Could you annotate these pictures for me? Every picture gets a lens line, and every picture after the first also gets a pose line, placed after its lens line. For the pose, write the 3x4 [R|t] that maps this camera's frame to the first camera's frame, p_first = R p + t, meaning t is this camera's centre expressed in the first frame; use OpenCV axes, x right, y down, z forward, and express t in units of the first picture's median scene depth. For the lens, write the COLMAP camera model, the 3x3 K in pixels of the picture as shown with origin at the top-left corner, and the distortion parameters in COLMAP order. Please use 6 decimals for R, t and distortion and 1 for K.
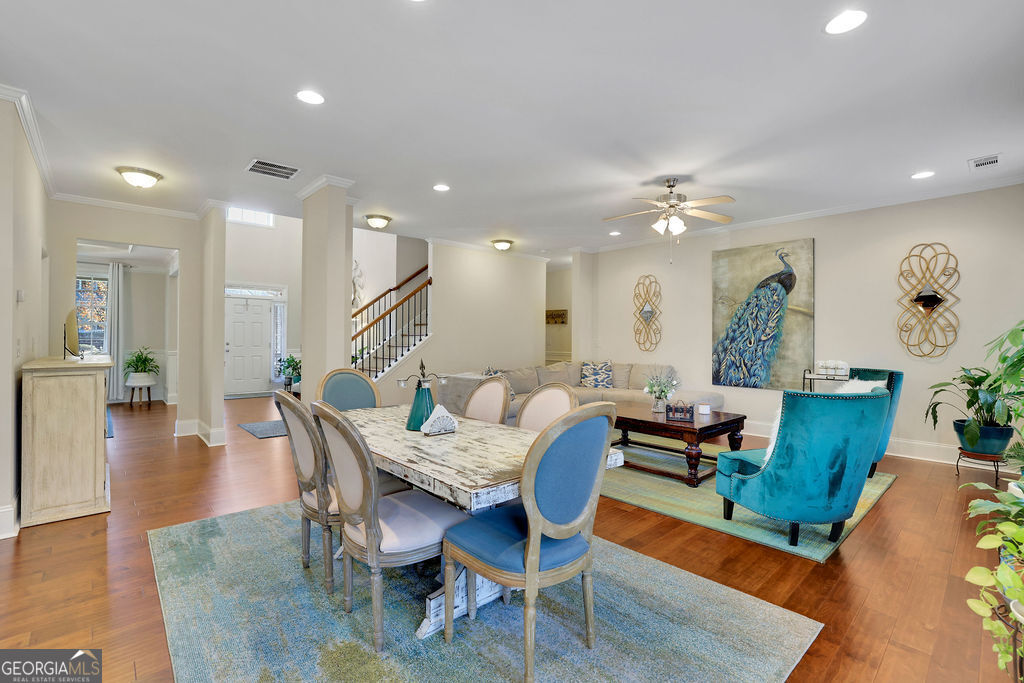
lens RADIAL K [[453.7, 0, 501.0], [0, 453.7, 333.6], [0, 0, 1]] dist [-0.030504, 0.010833]
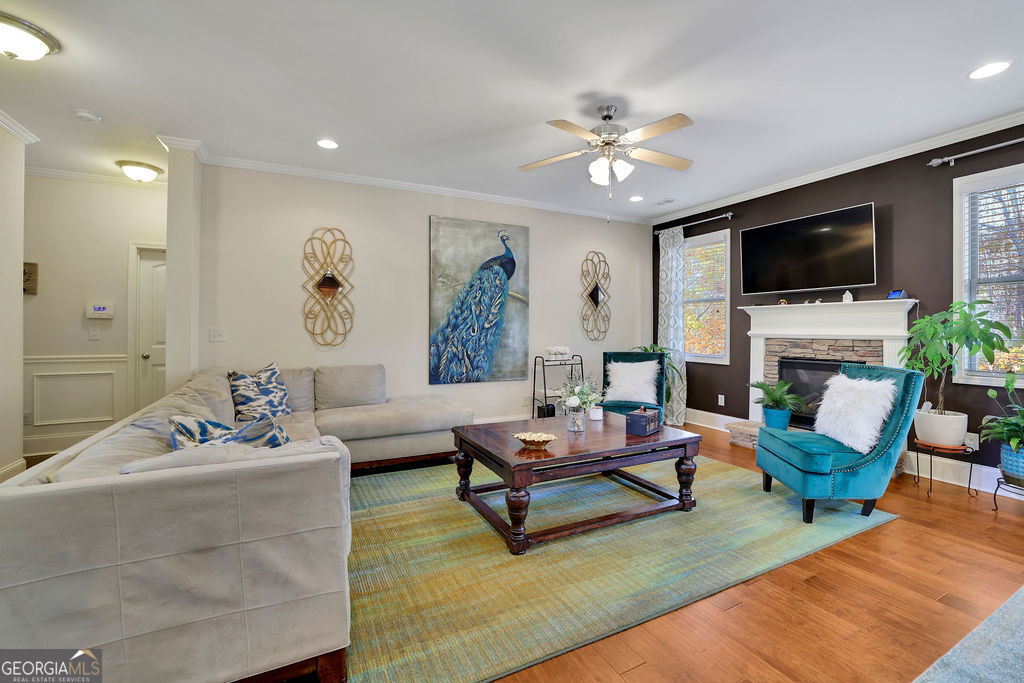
lens RADIAL K [[453.7, 0, 505.9], [0, 453.7, 329.8], [0, 0, 1]] dist [-0.030504, 0.010833]
pose [[0.254677, -0.004678, 0.967015, -0.283505], [-0.007604, 0.999948, 0.006840, 0.012095], [-0.966996, -0.009095, 0.254628, 0.723683]]
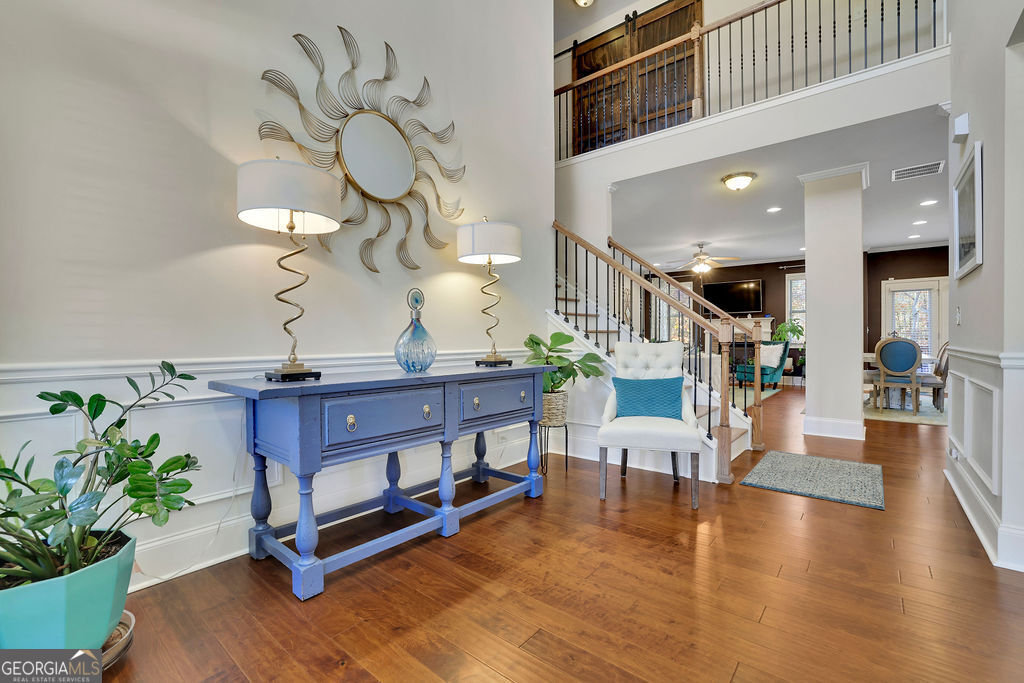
lens RADIAL K [[453.7, 0, 507.8], [0, 453.7, 340.6], [0, 0, 1]] dist [-0.030504, 0.010833]
pose [[-0.155634, -0.011481, 0.987748, -1.037637], [-0.003360, 0.999933, 0.011093, 0.039717], [-0.987809, -0.001592, -0.155663, 1.572599]]
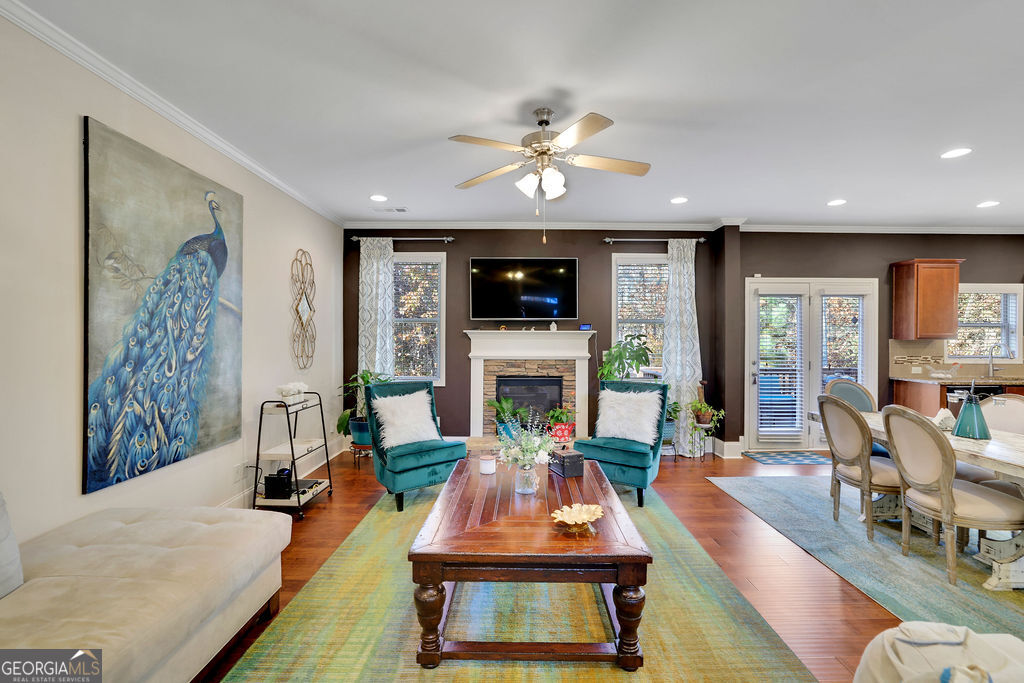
lens RADIAL K [[453.7, 0, 516.3], [0, 453.7, 339.8], [0, 0, 1]] dist [-0.030504, 0.010833]
pose [[-0.753570, -0.012125, 0.657255, -0.015508], [-0.012808, 0.999911, 0.003761, -0.014823], [-0.657242, -0.005585, -0.753659, 1.124899]]
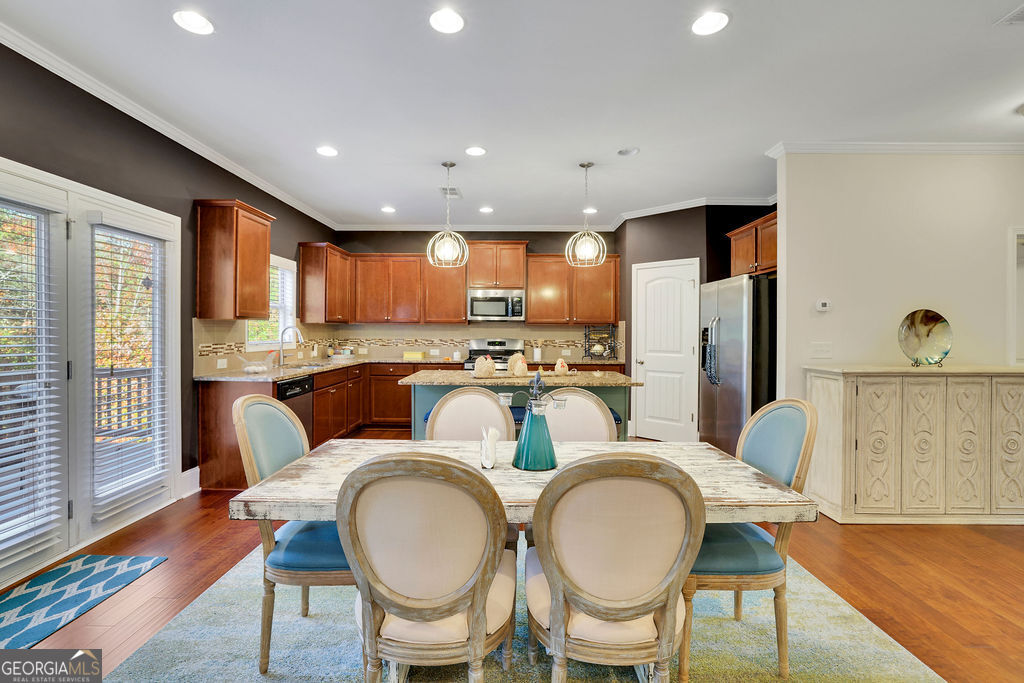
lens RADIAL K [[453.7, 0, 516.5], [0, 453.7, 334.4], [0, 0, 1]] dist [-0.030504, 0.010833]
pose [[-0.670331, -0.006525, -0.742034, 0.166227], [-0.007817, 0.999968, -0.001731, -0.002607], [0.742021, 0.004640, -0.670360, 0.623691]]
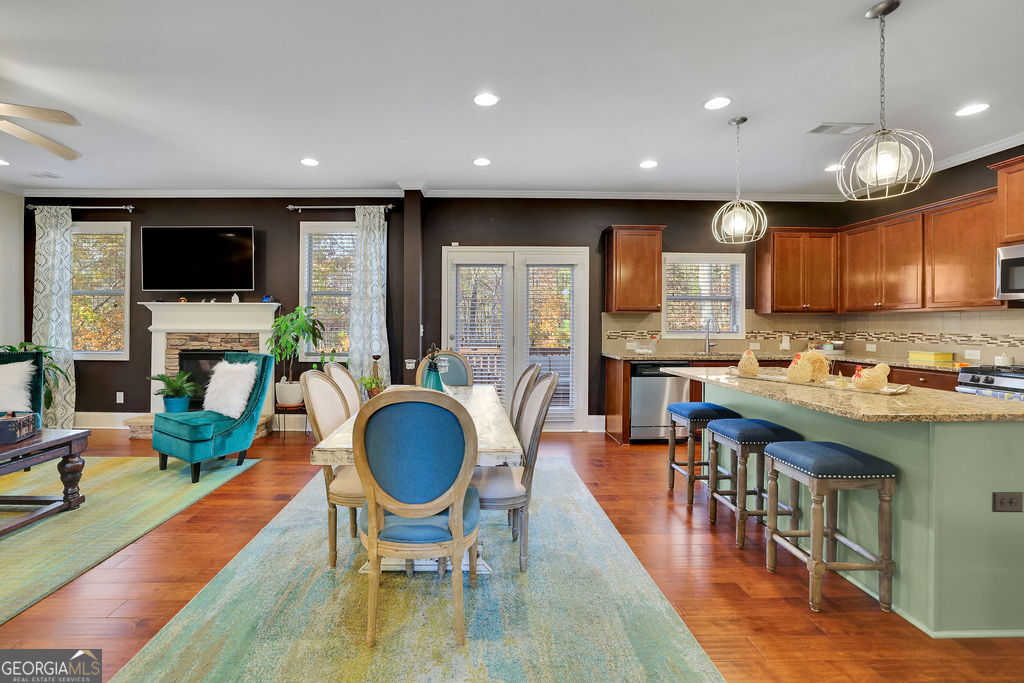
lens RADIAL K [[453.7, 0, 479.0], [0, 453.7, 328.0], [0, 0, 1]] dist [-0.030504, 0.010833]
pose [[-0.753706, -0.013157, 0.657080, -0.397799], [-0.013777, 0.999896, 0.004218, 0.008075], [-0.657068, -0.005874, -0.753809, 0.731141]]
